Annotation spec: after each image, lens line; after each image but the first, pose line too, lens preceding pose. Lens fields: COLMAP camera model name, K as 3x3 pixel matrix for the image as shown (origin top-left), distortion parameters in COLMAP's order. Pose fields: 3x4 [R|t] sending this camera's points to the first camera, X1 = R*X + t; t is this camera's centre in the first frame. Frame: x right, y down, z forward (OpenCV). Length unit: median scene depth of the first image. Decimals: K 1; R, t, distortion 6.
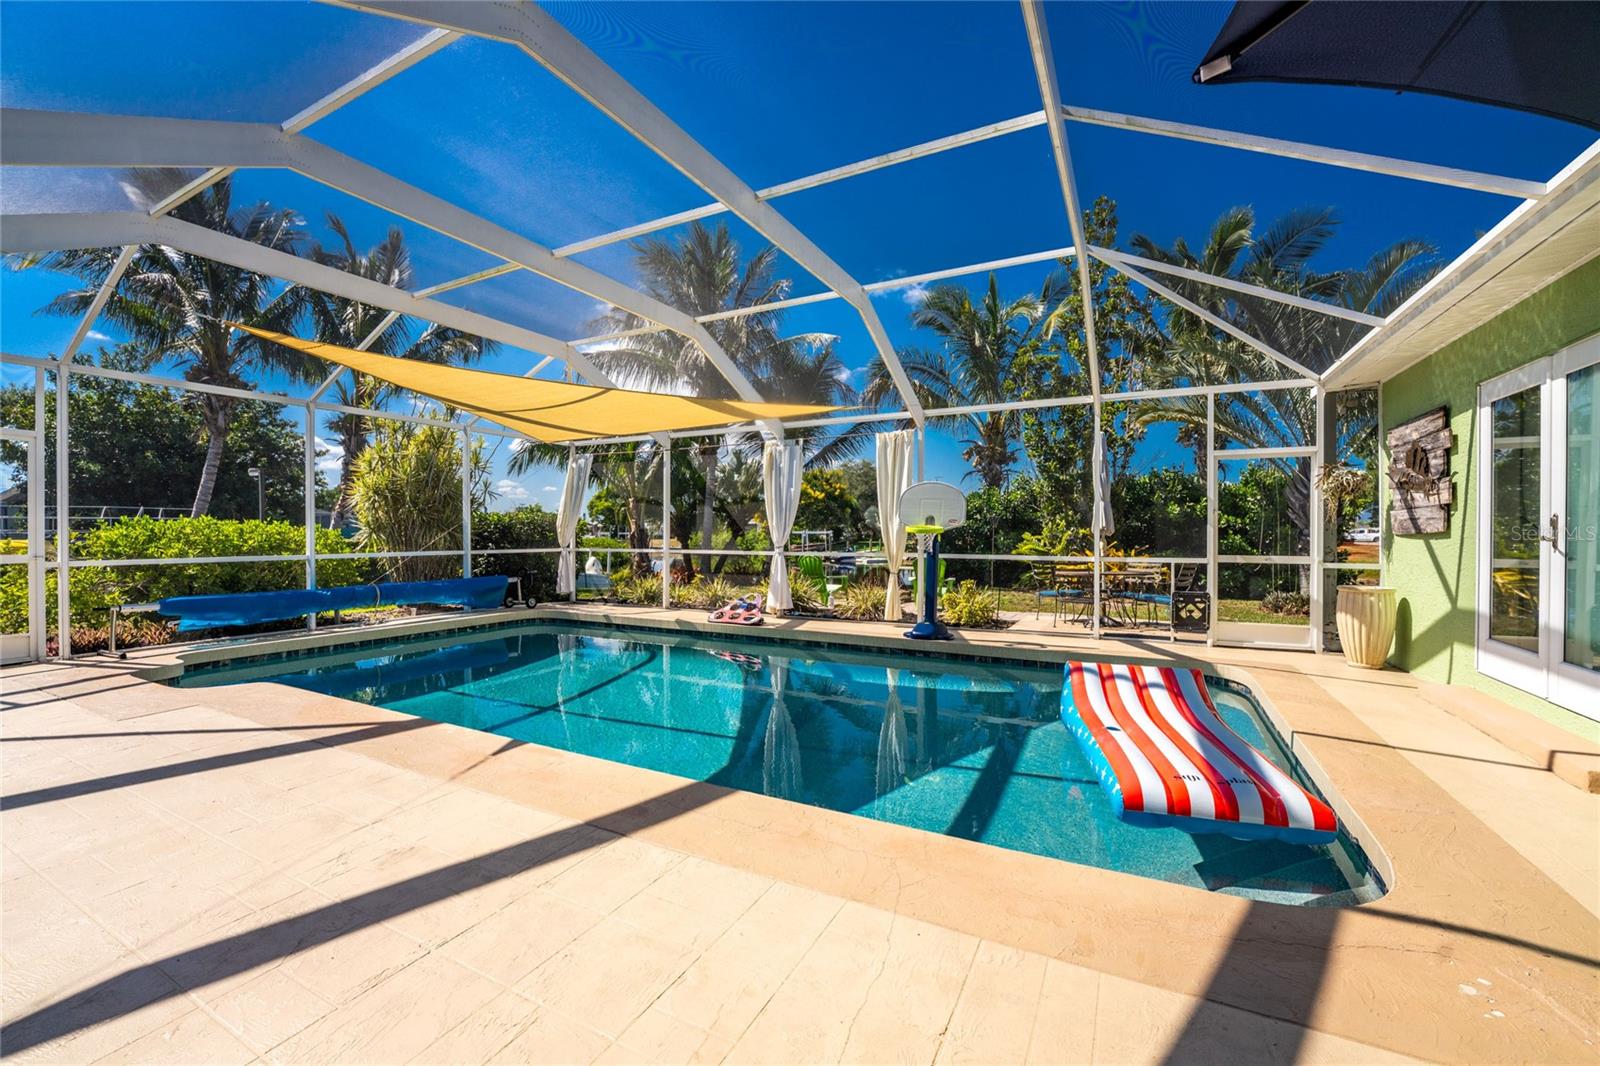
lens RADIAL K [[651.0, 0, 793.5], [0, 651.0, 539.0], [0, 0, 1]] dist [-0.027988, 0.002908]
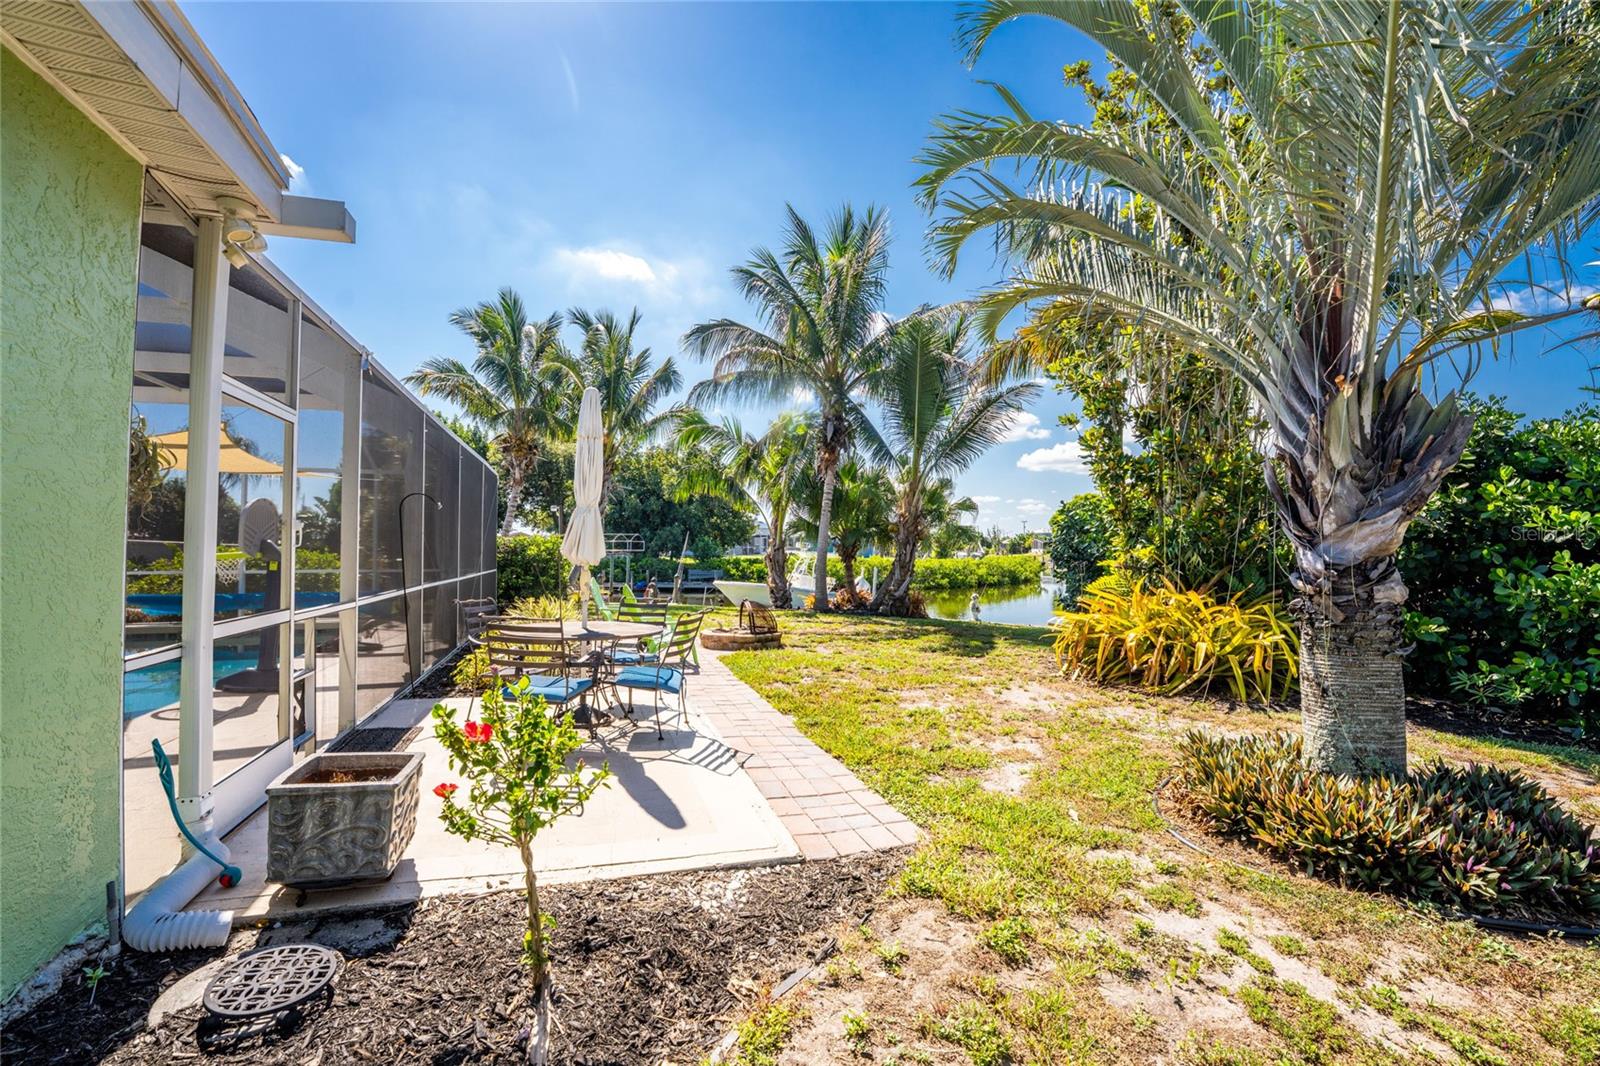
lens RADIAL K [[651.0, 0, 798.3], [0, 651.0, 539.5], [0, 0, 1]] dist [-0.027988, 0.002908]
pose [[0.722995, -0.012816, -0.690735, 1.068688], [-0.004464, 0.999720, -0.023221, -0.015522], [0.690839, 0.019872, 0.722735, 0.748011]]
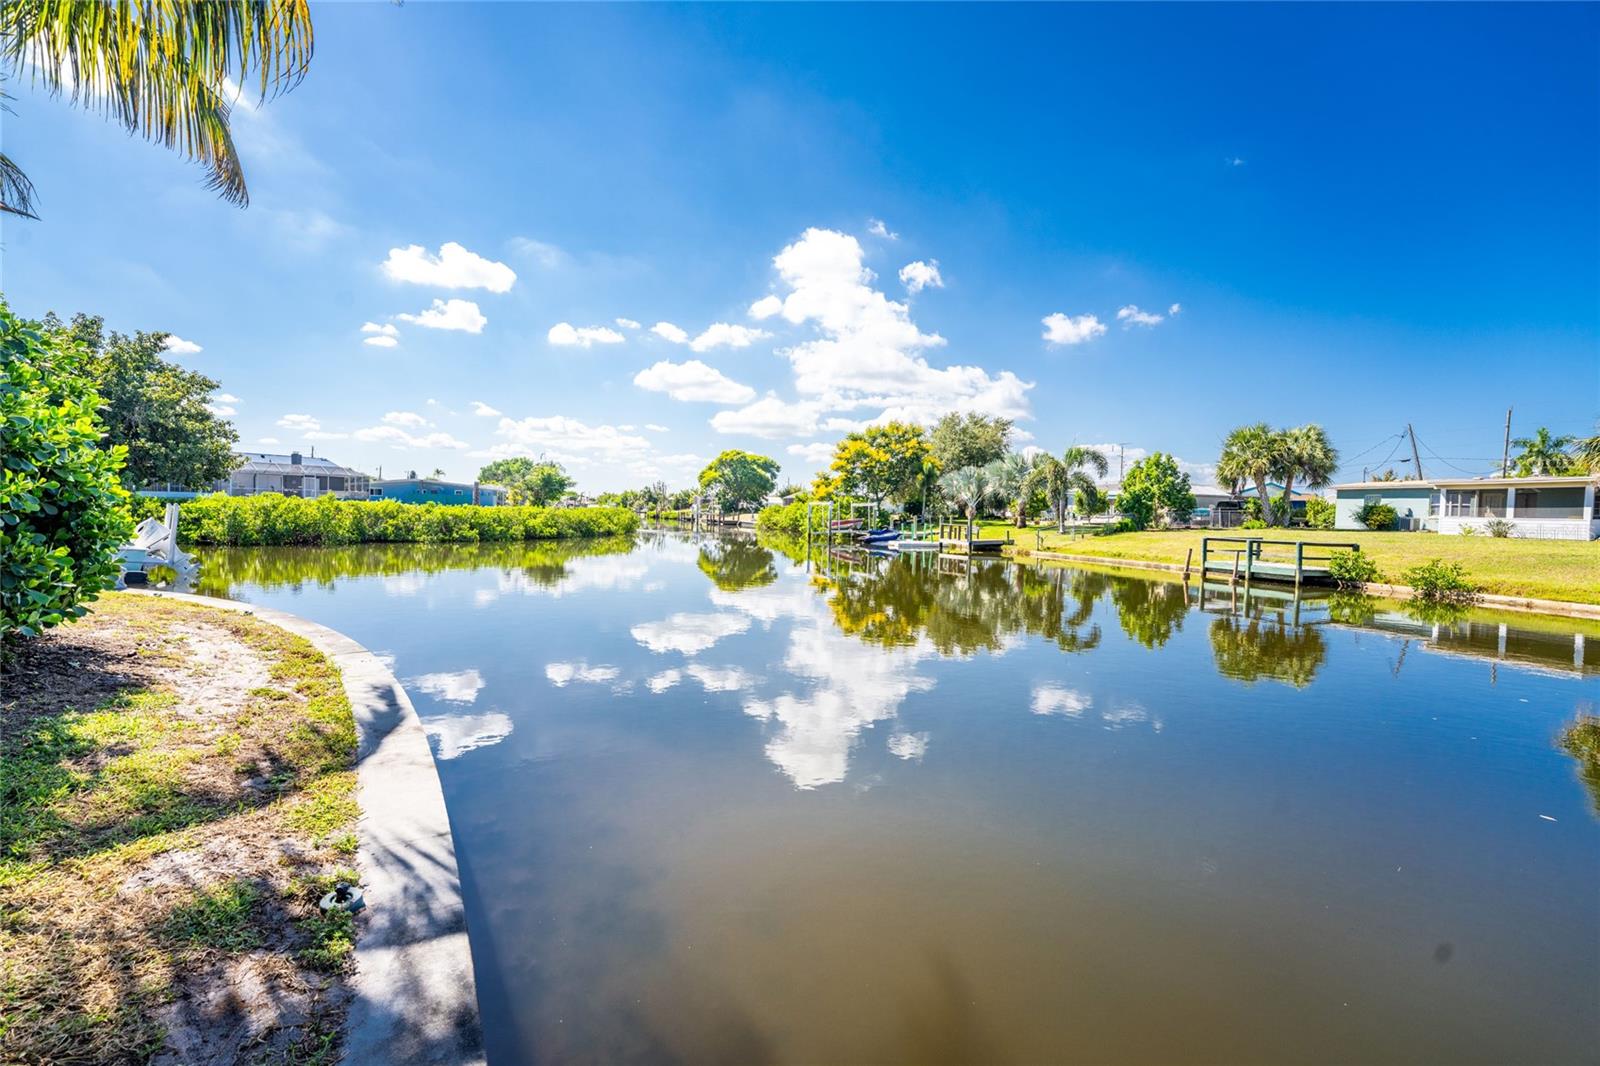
lens RADIAL K [[651.0, 0, 791.0], [0, 651.0, 531.4], [0, 0, 1]] dist [-0.027988, 0.002908]
pose [[0.945472, 0.030427, -0.324280, 1.658960], [-0.024203, 0.999438, 0.023208, 0.043671], [0.324803, -0.014094, 0.945677, 2.146207]]
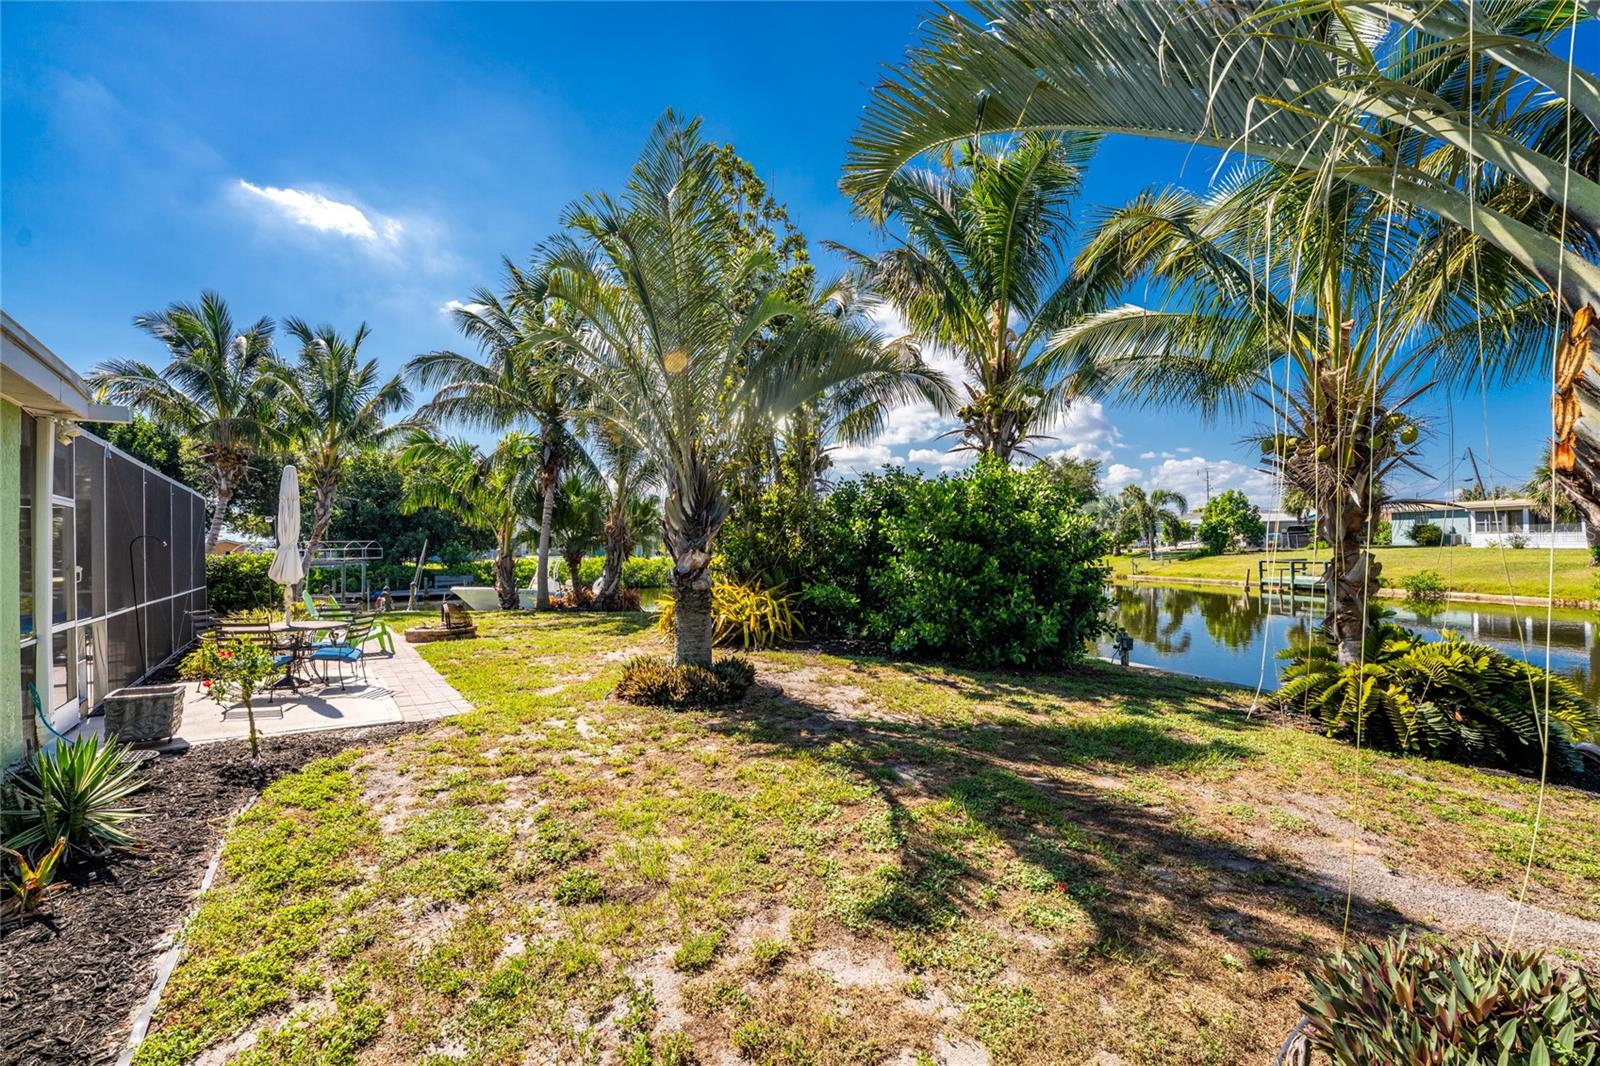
lens RADIAL K [[651.0, 0, 795.6], [0, 651.0, 539.4], [0, 0, 1]] dist [-0.027988, 0.002908]
pose [[0.905242, -0.025327, -0.424140, 1.552420], [0.020410, 0.999662, -0.016131, -0.039245], [0.424405, 0.005946, 0.905453, 0.528491]]
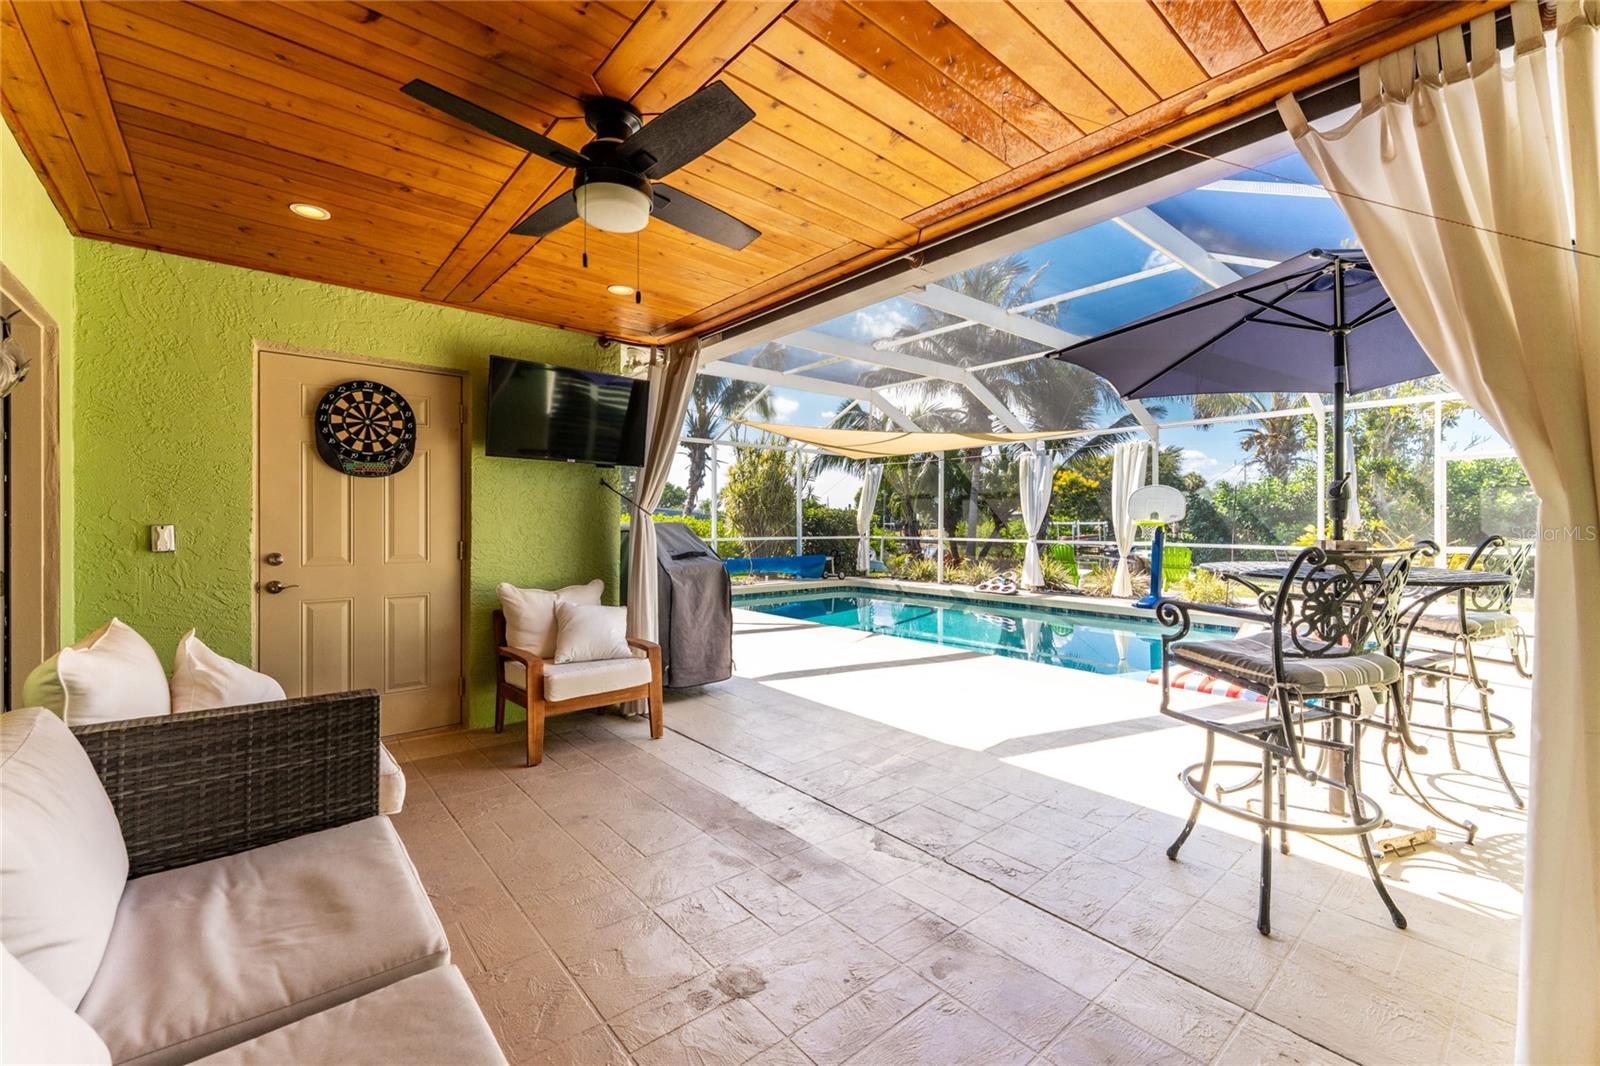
lens RADIAL K [[651.0, 0, 784.0], [0, 651.0, 521.5], [0, 0, 1]] dist [-0.027988, 0.002908]
pose [[0.916284, 0.000670, -0.400529, 0.042736], [-0.005480, 0.999926, -0.010864, 0.000148], [0.400492, 0.012150, 0.916220, -0.364604]]
